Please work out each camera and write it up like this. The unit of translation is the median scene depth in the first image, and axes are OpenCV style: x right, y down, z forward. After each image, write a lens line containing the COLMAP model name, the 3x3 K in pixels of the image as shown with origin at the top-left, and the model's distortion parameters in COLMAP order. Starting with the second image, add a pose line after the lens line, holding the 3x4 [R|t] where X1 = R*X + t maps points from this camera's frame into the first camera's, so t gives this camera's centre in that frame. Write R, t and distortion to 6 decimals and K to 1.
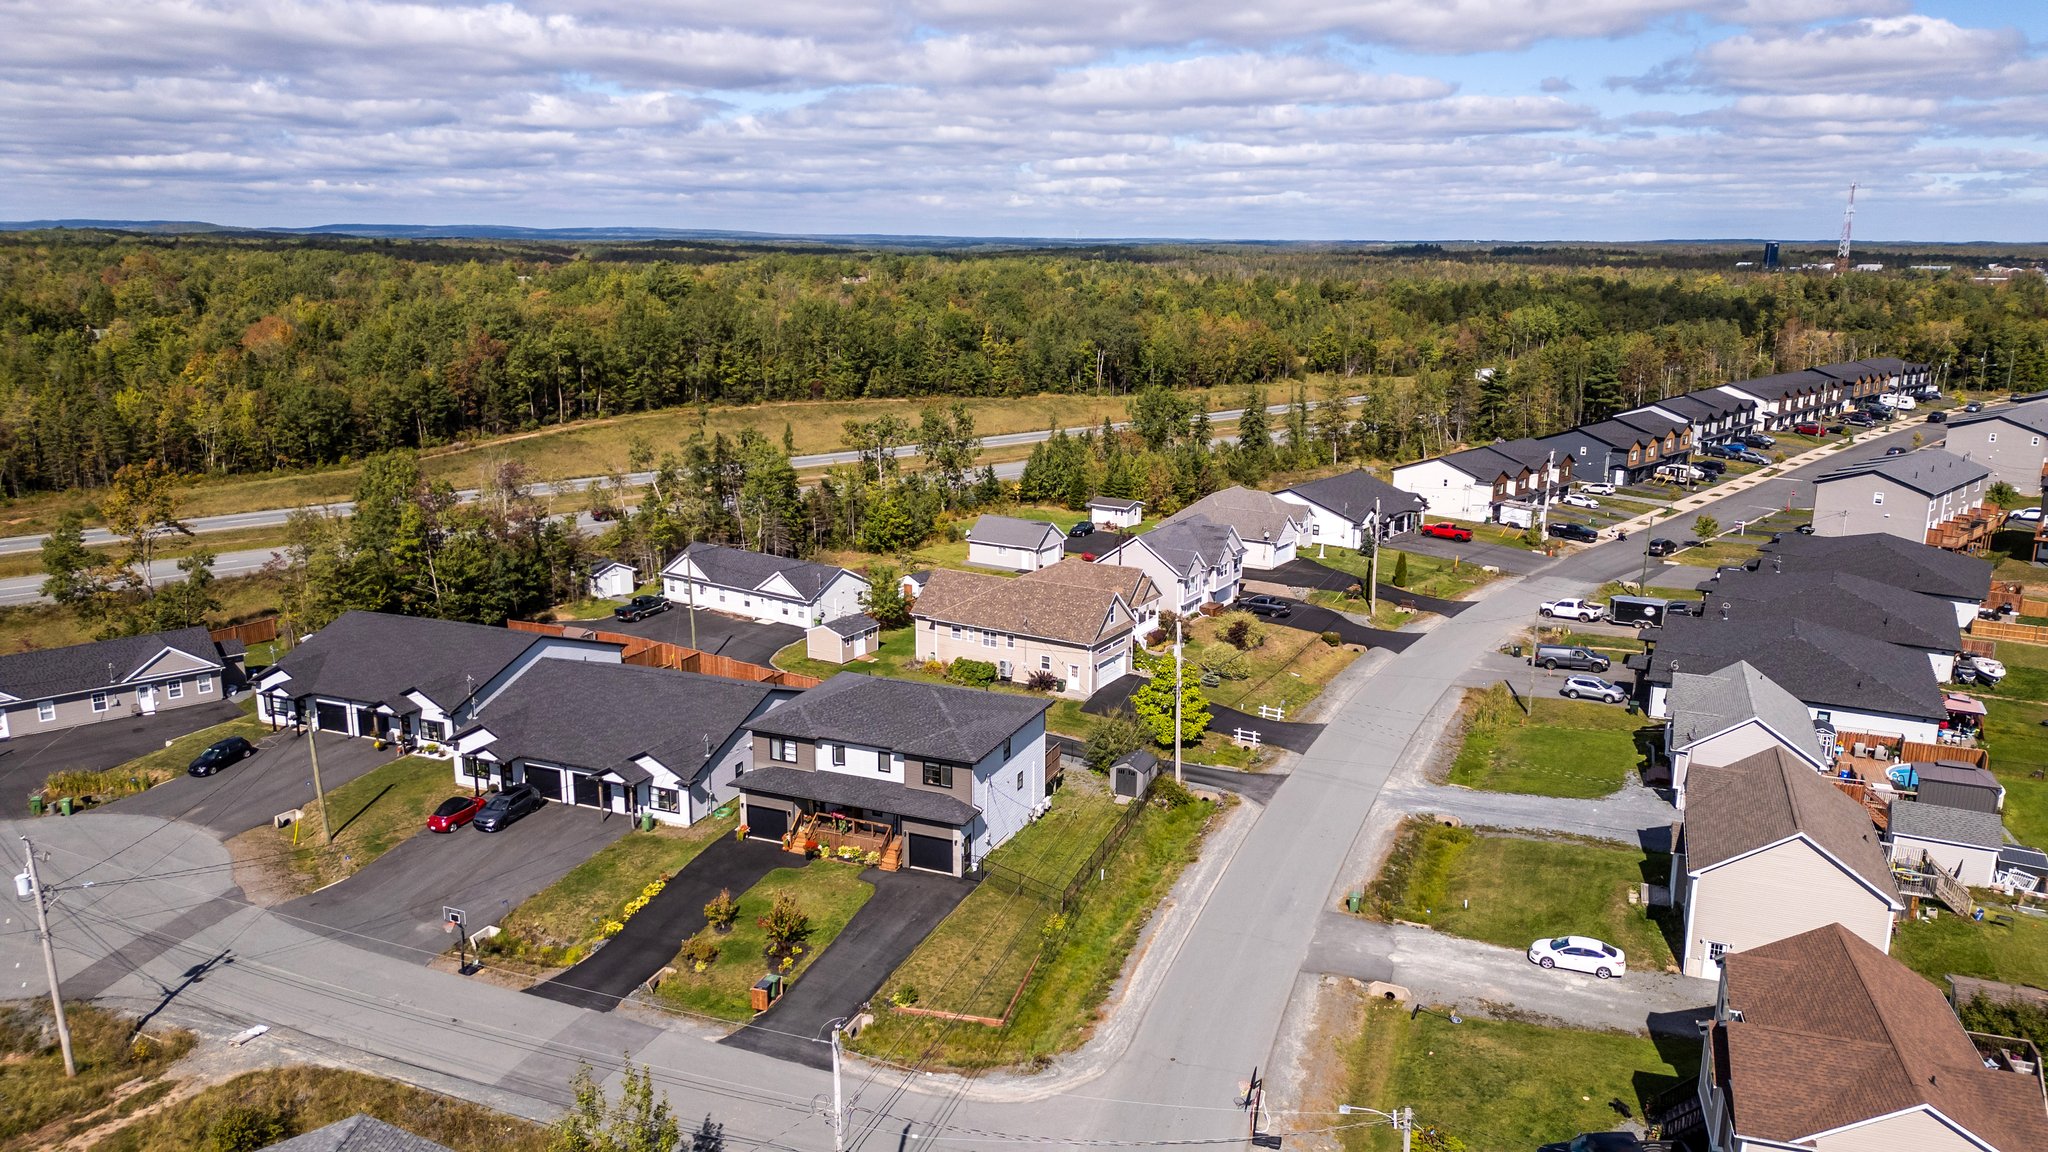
lens RADIAL K [[1424.3, 0, 1023.0], [0, 1424.3, 580.0], [0, 0, 1]] dist [0.088482, -0.093808]
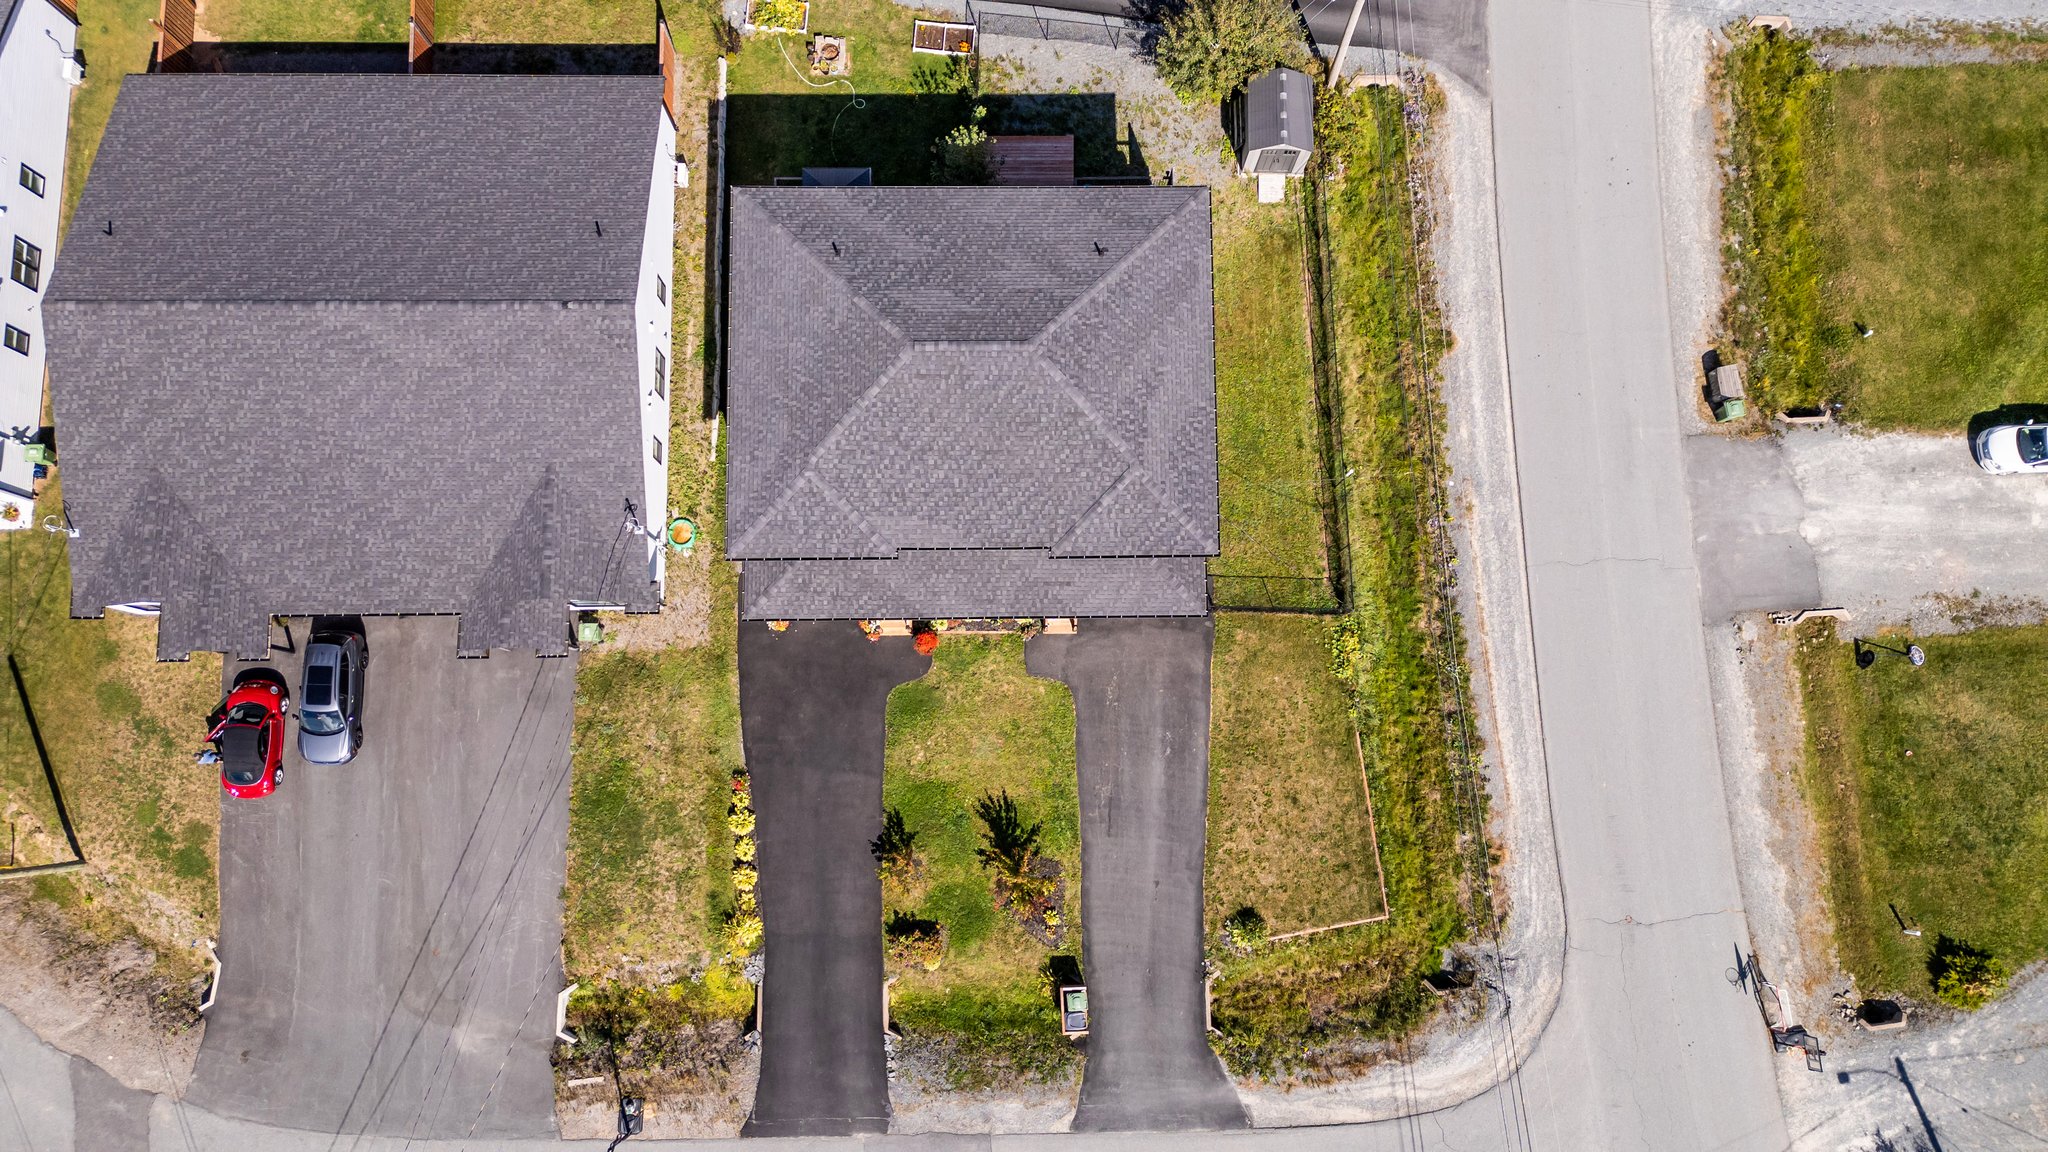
lens RADIAL K [[1476.1, 0, 1027.2], [0, 1476.1, 563.4], [0, 0, 1]] dist [0.090138, -0.103296]
pose [[0.918250, -0.389137, 0.073407, -0.112733], [0.082339, 0.368939, 0.925799, -0.322873], [-0.387346, -0.844071, 0.370820, 0.619434]]
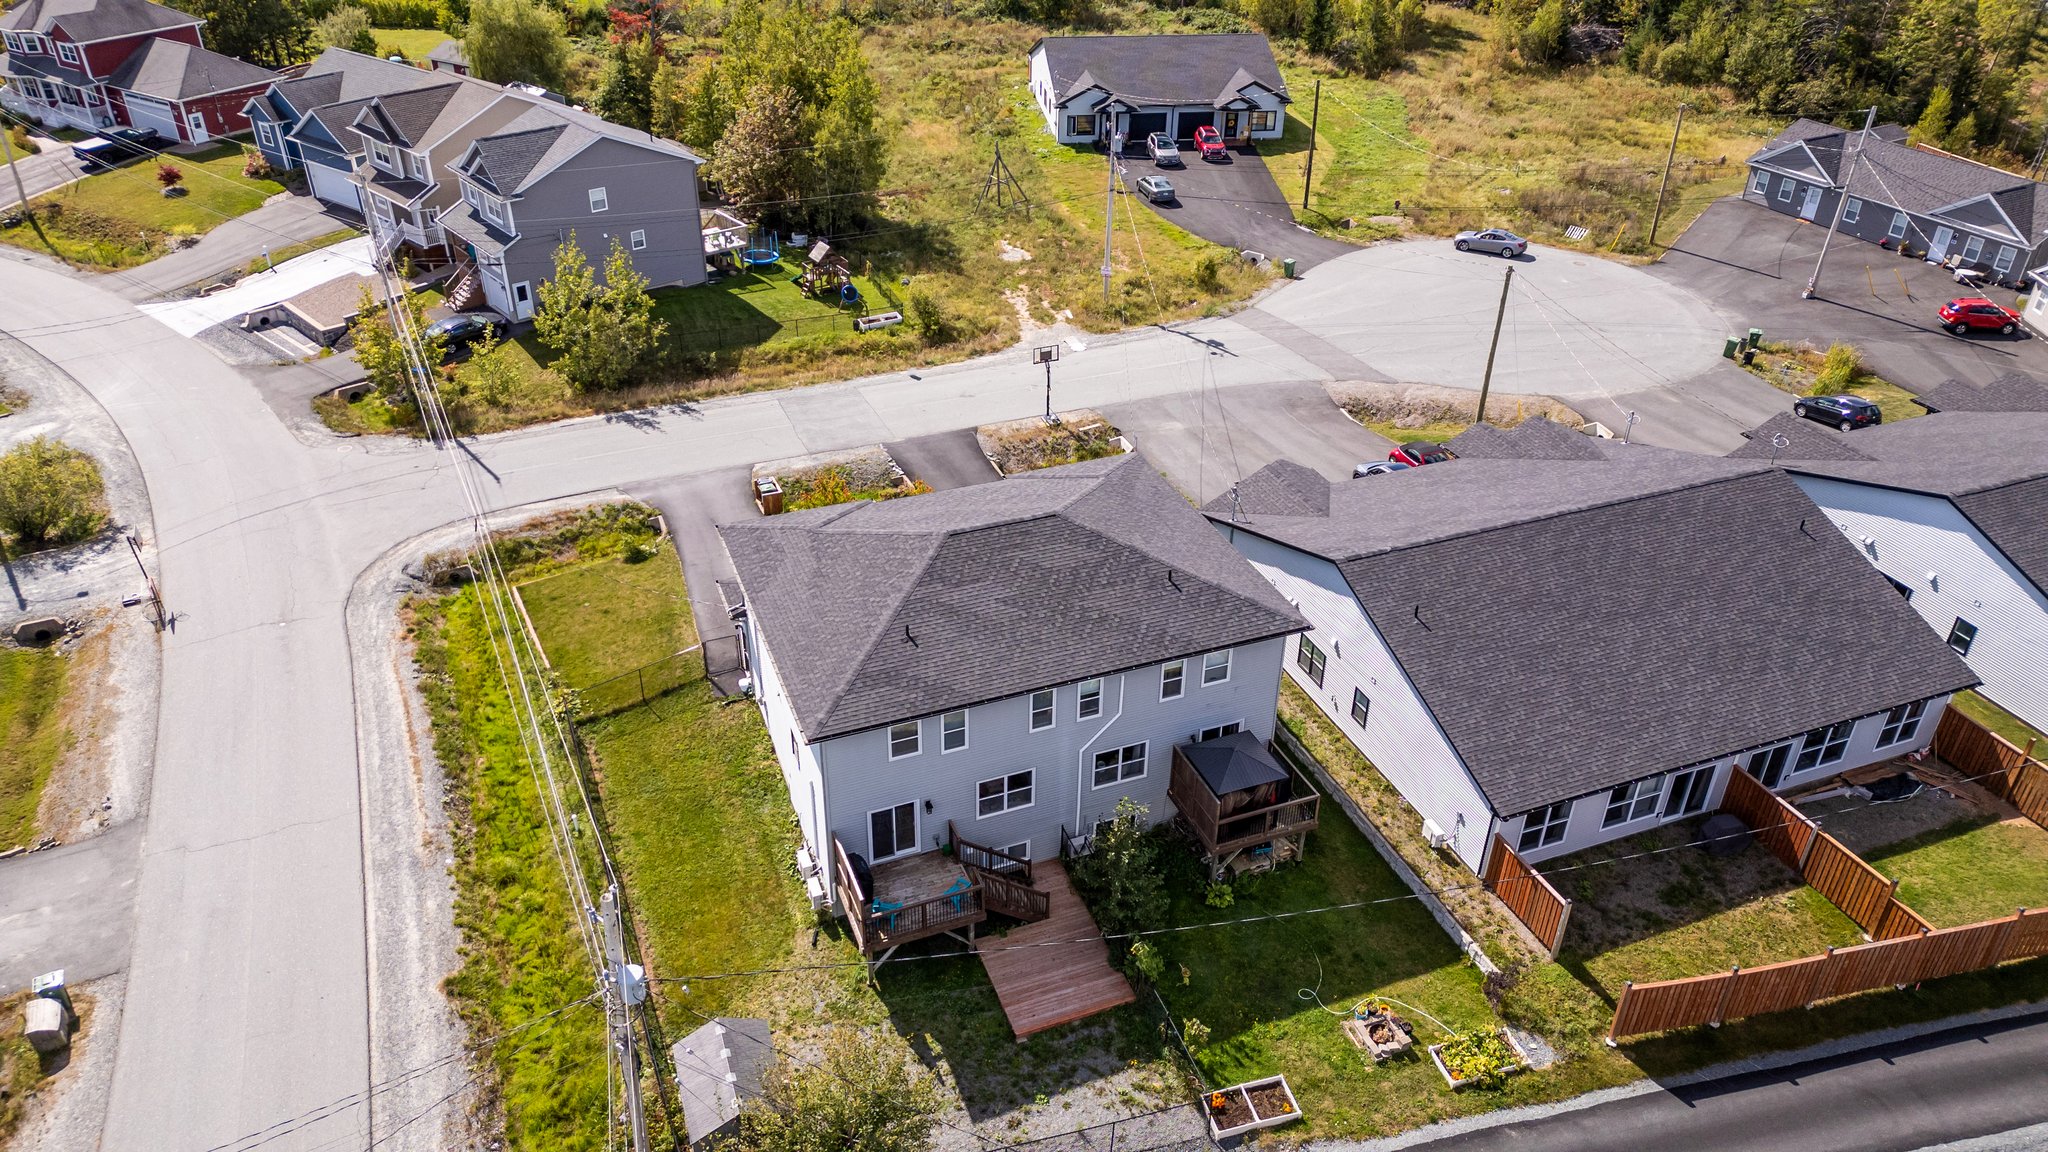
lens RADIAL K [[1424.3, 0, 1023.0], [0, 1424.3, 580.0], [0, 0, 1]] dist [0.088482, -0.093808]
pose [[-0.717263, 0.361026, -0.595982, 0.182979], [-0.175520, 0.734120, 0.655943, -0.206000], [0.674334, 0.575090, -0.463189, 1.054081]]
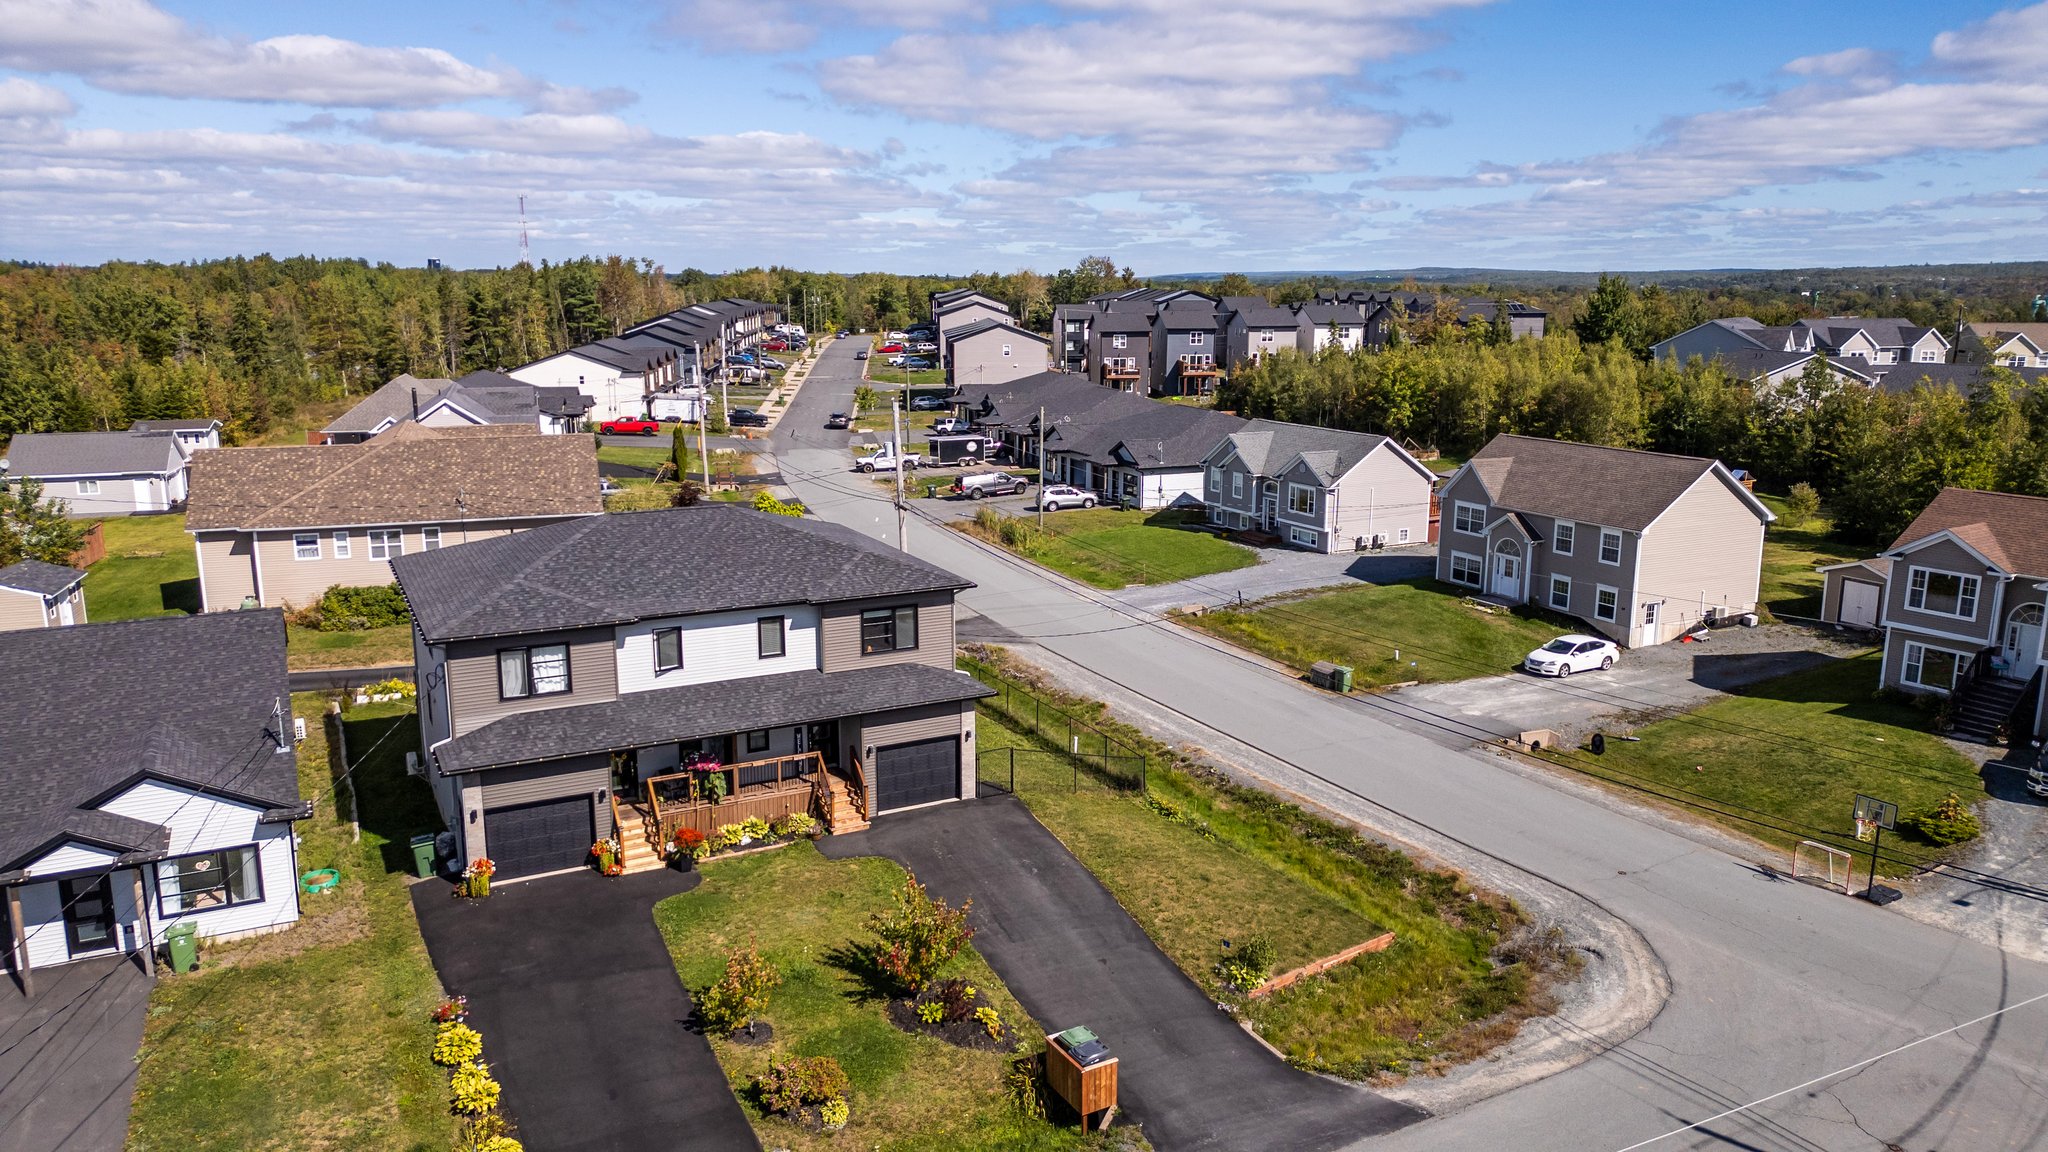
lens RADIAL K [[1424.3, 0, 1023.0], [0, 1424.3, 580.0], [0, 0, 1]] dist [0.088482, -0.093808]
pose [[0.643021, -0.162710, 0.748365, -0.330937], [0.178099, 0.982150, 0.060510, 0.074295], [-0.744852, 0.094374, 0.660522, 0.477451]]
